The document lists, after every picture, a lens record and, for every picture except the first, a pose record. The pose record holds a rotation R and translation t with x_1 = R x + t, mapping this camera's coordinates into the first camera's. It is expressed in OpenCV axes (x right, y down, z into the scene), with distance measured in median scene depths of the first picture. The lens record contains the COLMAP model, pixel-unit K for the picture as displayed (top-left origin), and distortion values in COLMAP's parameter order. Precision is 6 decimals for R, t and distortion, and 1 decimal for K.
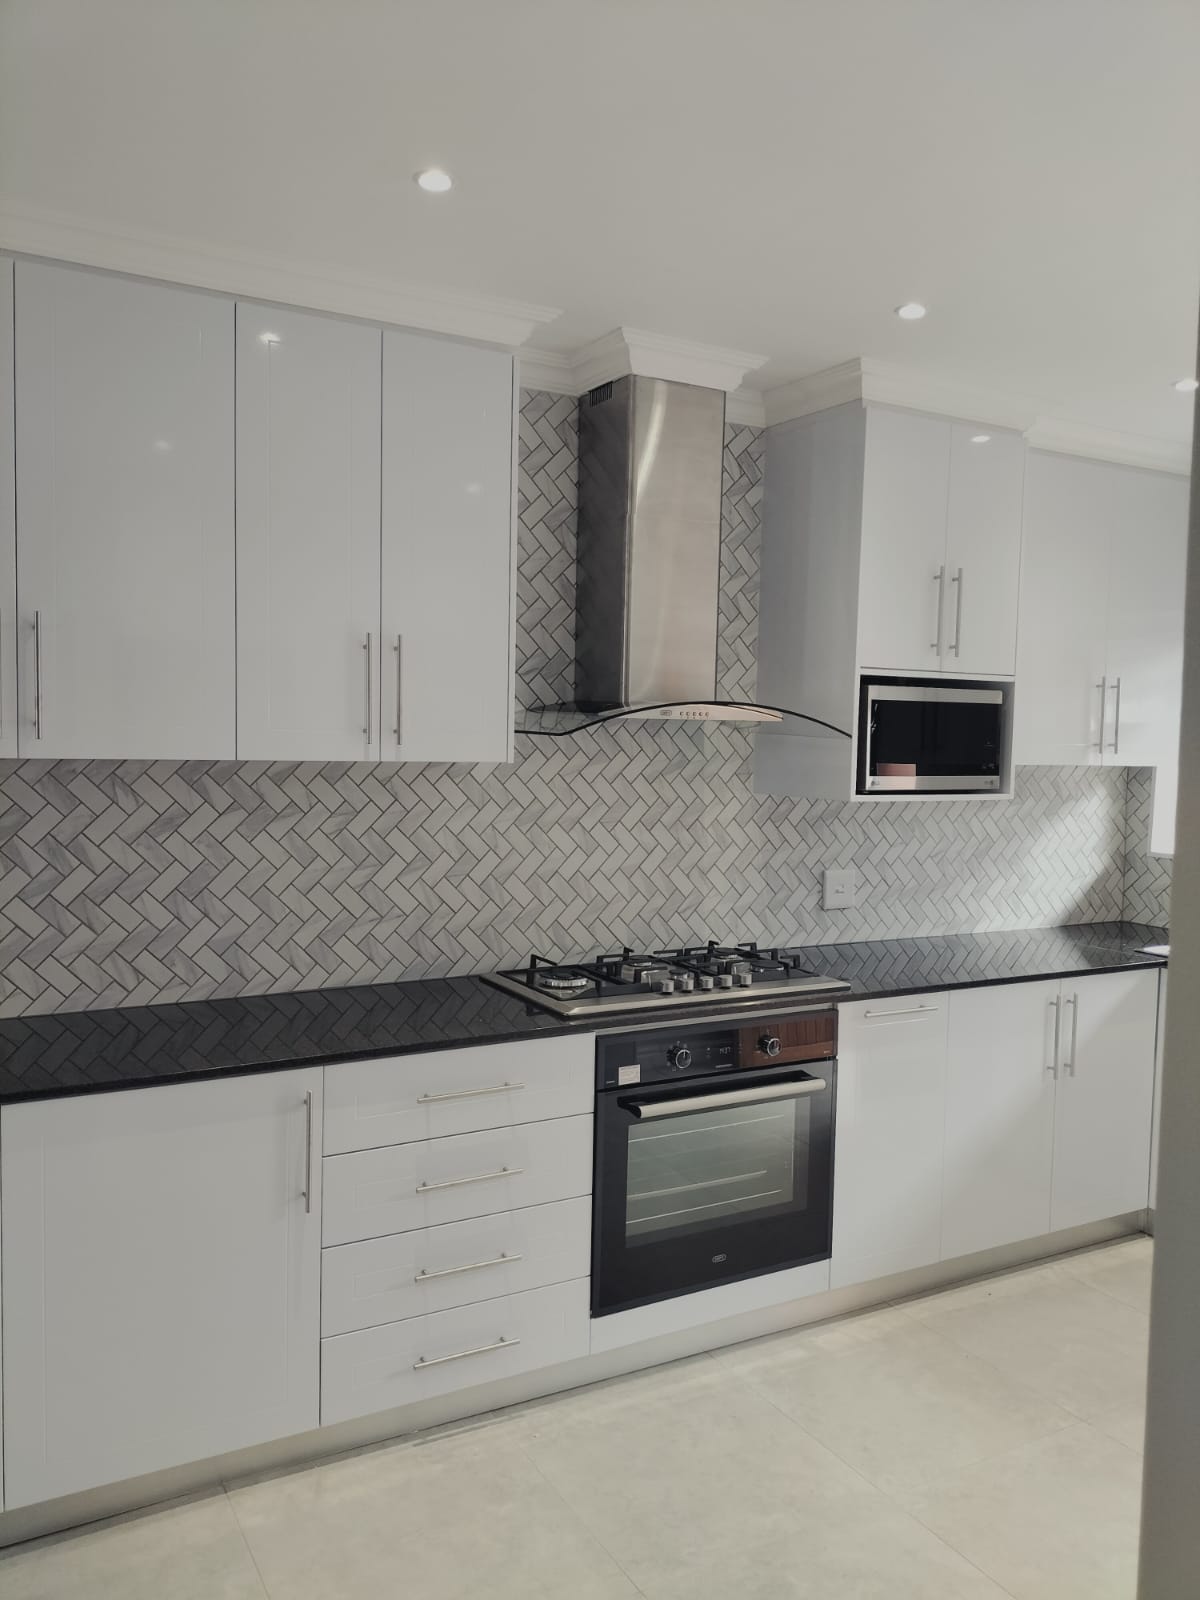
lens RADIAL K [[1210.6, 0, 600.0], [0, 1210.6, 800.0], [0, 0, 1]] dist [0.117672, -0.154303]
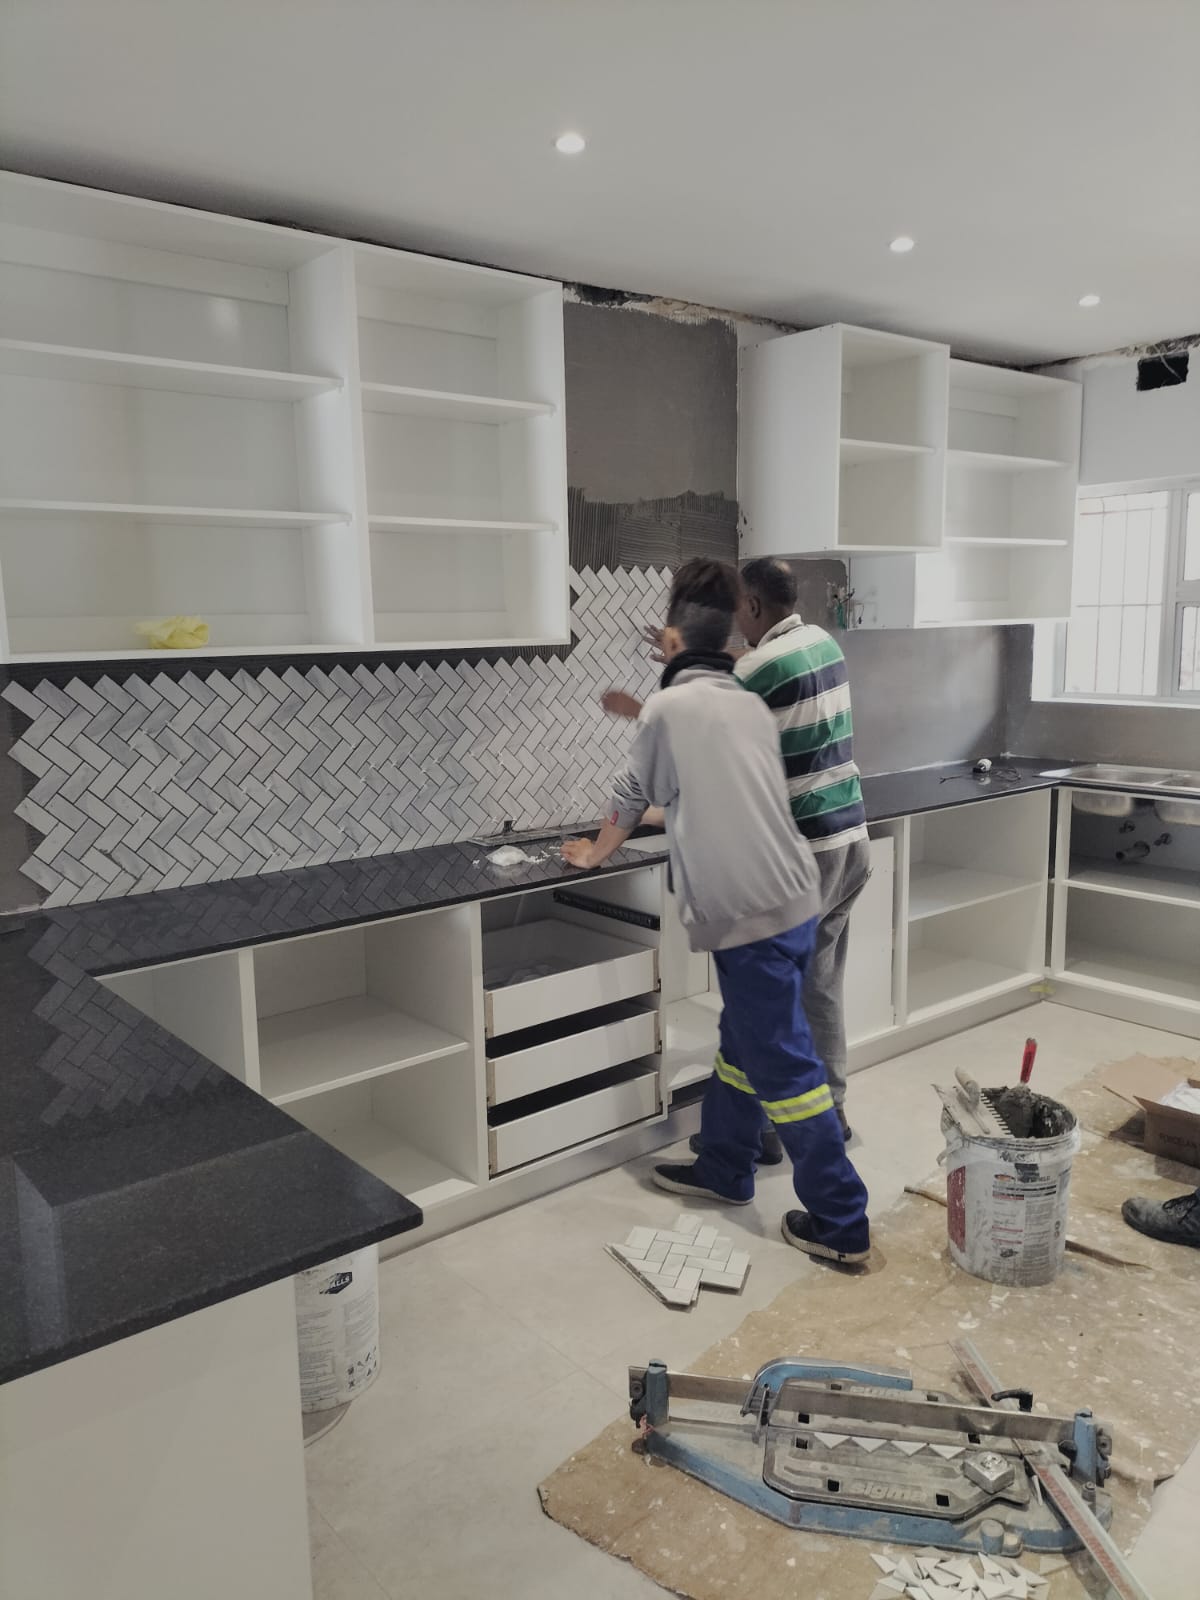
lens RADIAL K [[1210.6, 0, 600.0], [0, 1210.6, 800.0], [0, 0, 1]] dist [0.117672, -0.154303]
pose [[0.982234, -0.067814, 0.174978, -0.259694], [0.050680, 0.993635, 0.100600, 0.002269], [-0.180687, -0.089945, 0.979419, -0.154630]]
